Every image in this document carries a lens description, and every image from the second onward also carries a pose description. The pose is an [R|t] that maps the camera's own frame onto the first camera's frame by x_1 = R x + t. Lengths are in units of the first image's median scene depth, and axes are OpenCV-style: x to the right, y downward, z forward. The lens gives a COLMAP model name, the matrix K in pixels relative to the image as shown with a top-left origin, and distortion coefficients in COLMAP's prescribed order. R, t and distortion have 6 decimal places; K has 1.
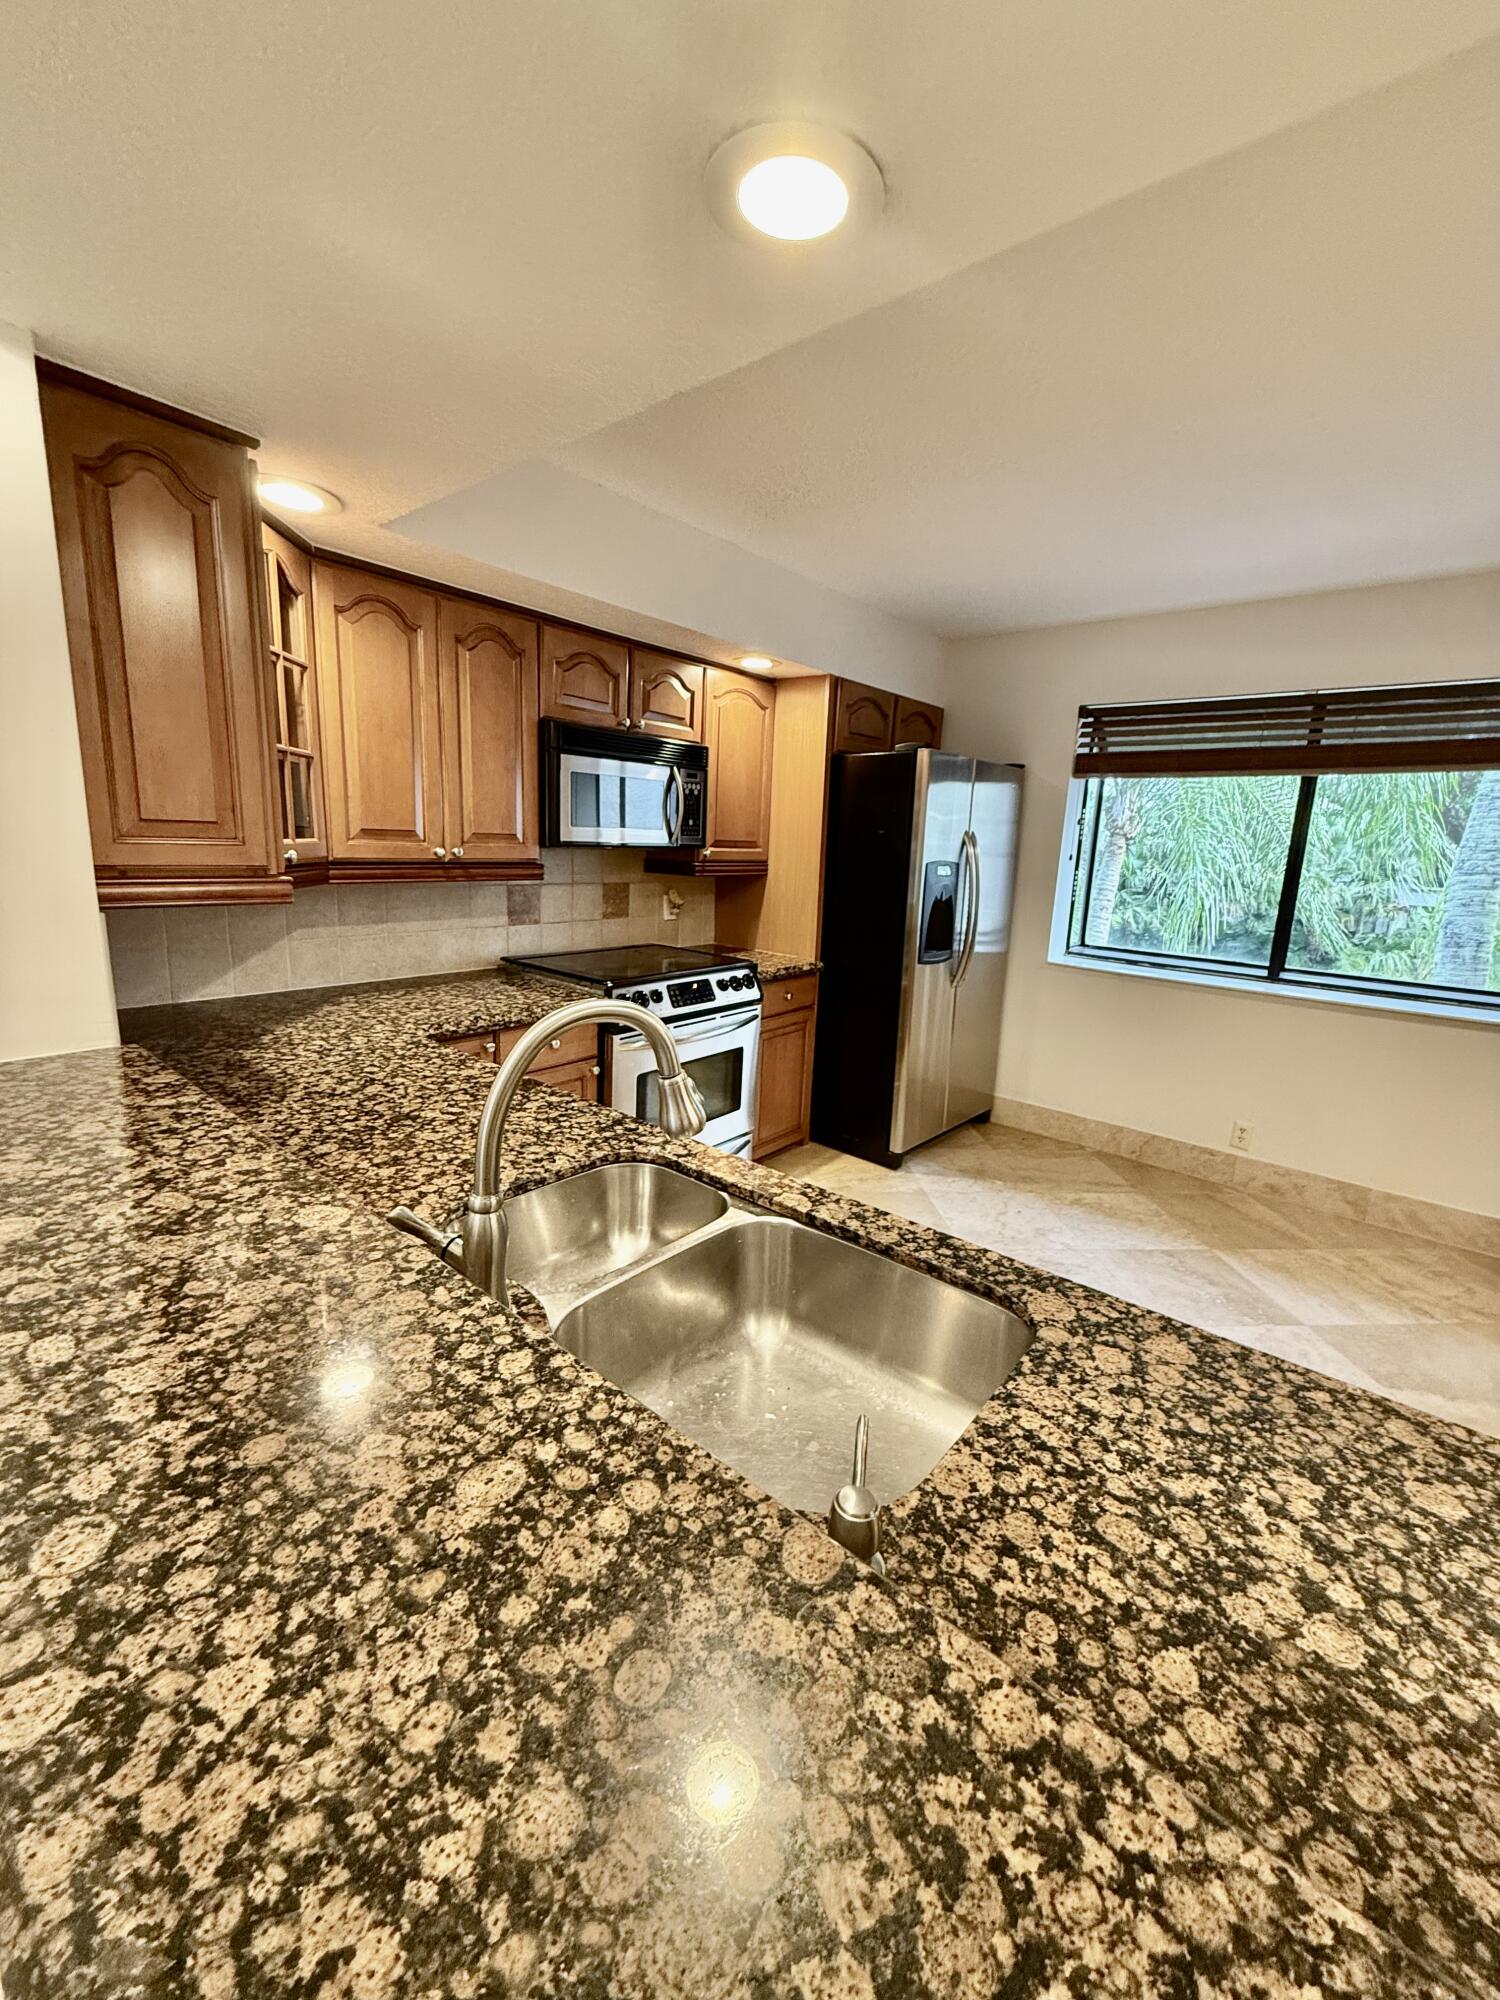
lens RADIAL K [[799.0, 0, 747.1], [0, 799.0, 996.3], [0, 0, 1]] dist [0.001351, -0.000343]
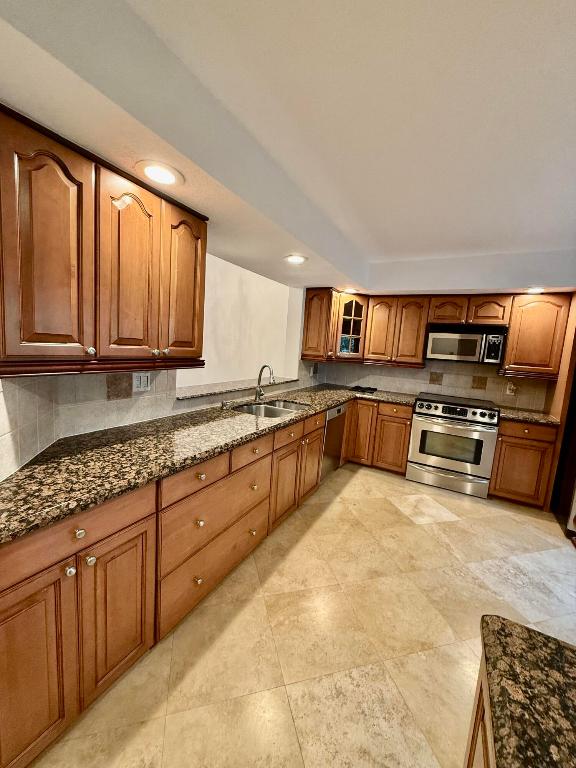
lens RADIAL K [[306.8, 0, 288.4], [0, 306.8, 382.5], [0, 0, 1]] dist [0.001351, -0.000343]
pose [[0.200671, 0.092222, -0.975308, 0.796281], [-0.251607, 0.967016, 0.039669, 0.002390], [0.946797, 0.237434, 0.217256, 0.160854]]
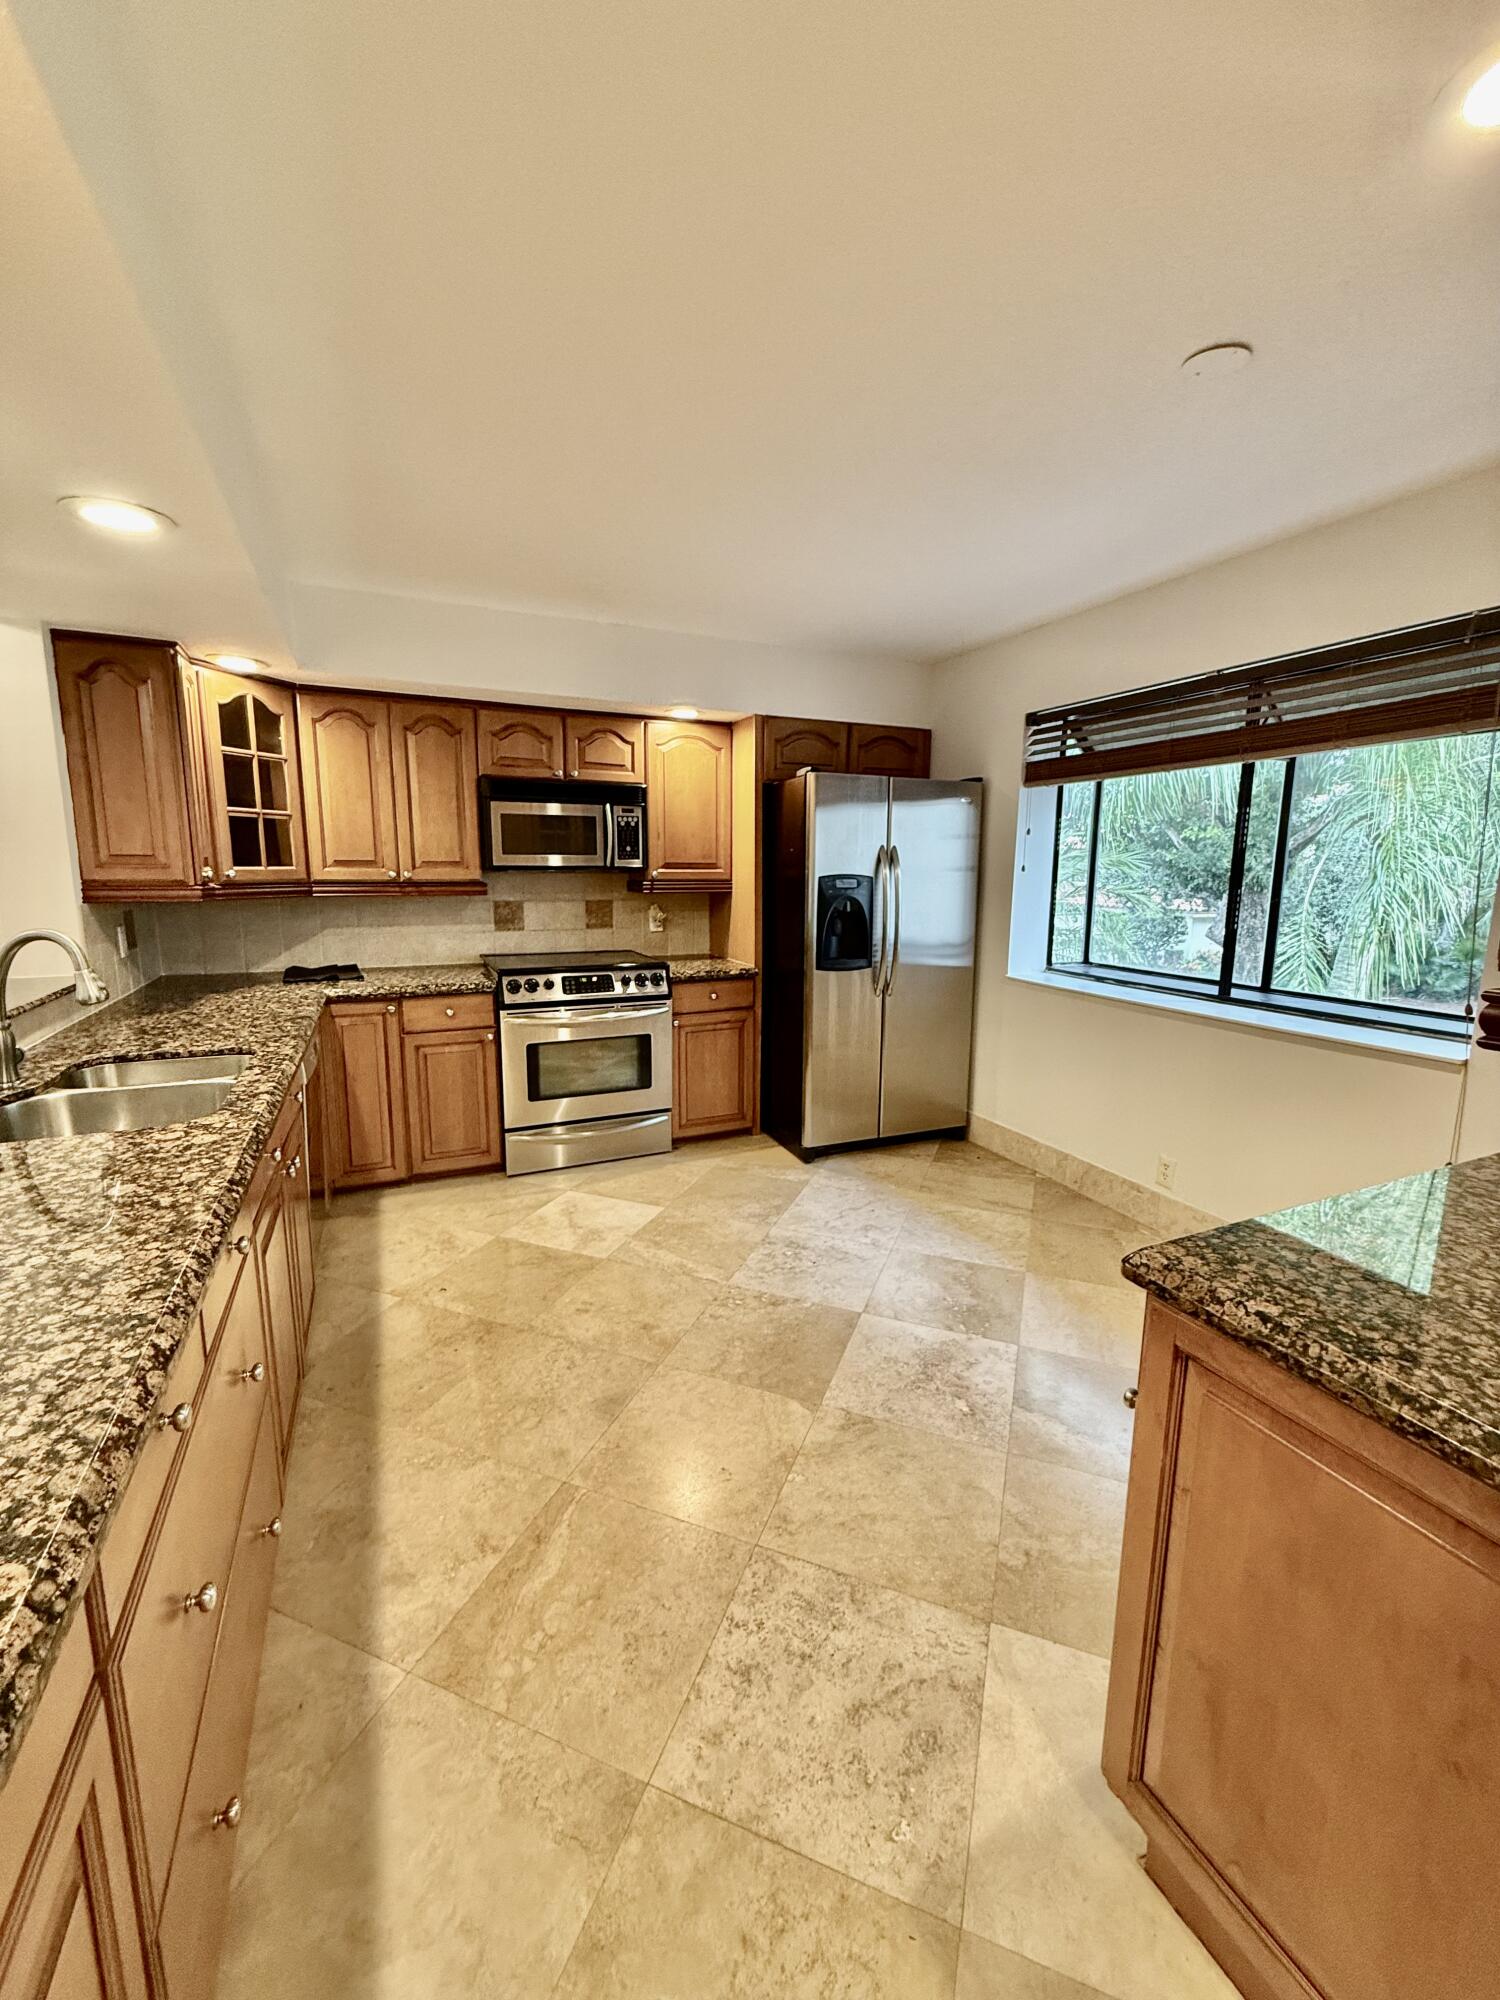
lens RADIAL K [[799.0, 0, 750.5], [0, 799.0, 995.7], [0, 0, 1]] dist [0.001351, -0.000343]
pose [[0.902673, 0.035071, -0.428896, 0.630861], [-0.055752, 0.997804, -0.035748, 0.039973], [0.426701, 0.056181, 0.902646, -0.009418]]
